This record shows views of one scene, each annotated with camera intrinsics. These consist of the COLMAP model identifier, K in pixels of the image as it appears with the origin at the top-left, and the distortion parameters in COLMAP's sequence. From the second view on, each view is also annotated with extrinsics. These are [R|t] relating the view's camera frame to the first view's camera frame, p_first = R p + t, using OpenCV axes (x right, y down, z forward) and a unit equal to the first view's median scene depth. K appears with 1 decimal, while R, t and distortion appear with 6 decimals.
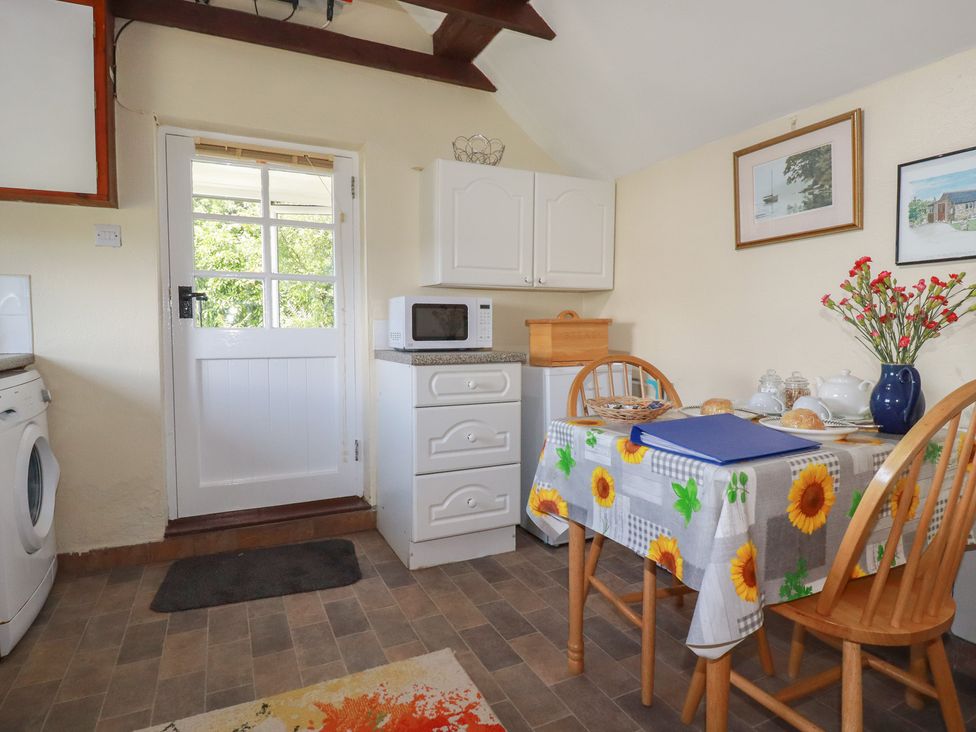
lens RADIAL K [[554.2, 0, 487.3], [0, 554.2, 354.2], [0, 0, 1]] dist [-0.000814, -0.002185]
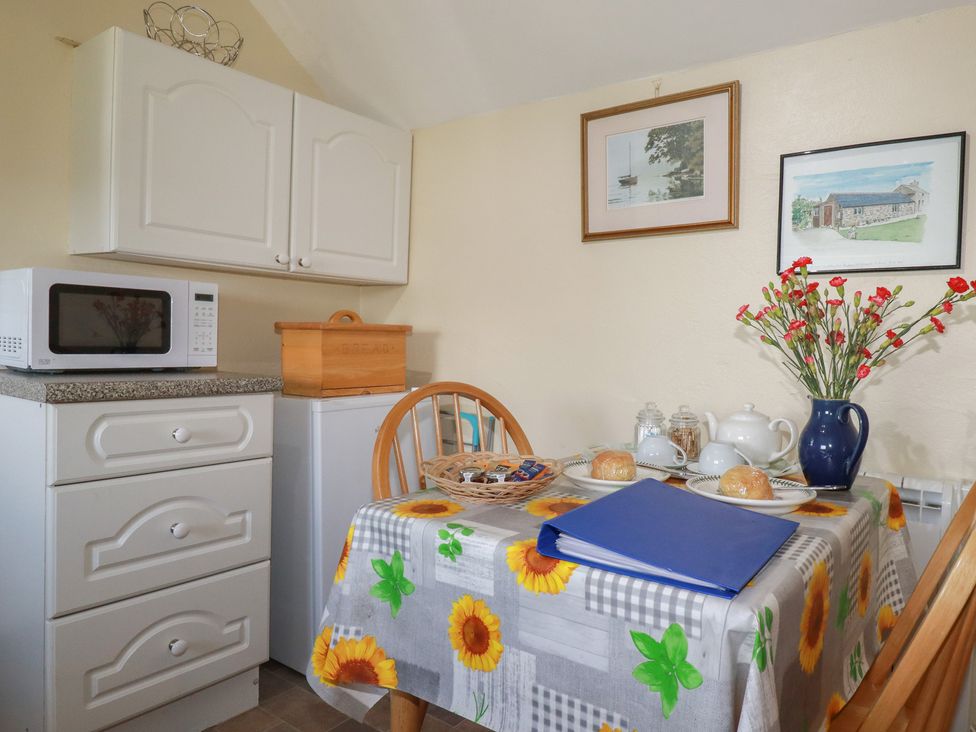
lens RADIAL K [[554.2, 0, 487.3], [0, 554.2, 354.2], [0, 0, 1]] dist [-0.000814, -0.002185]
pose [[0.865980, 0.010889, 0.499960, -0.051973], [-0.005220, 0.999905, -0.012735, -0.026448], [-0.500052, 0.008419, 0.865955, 0.464815]]
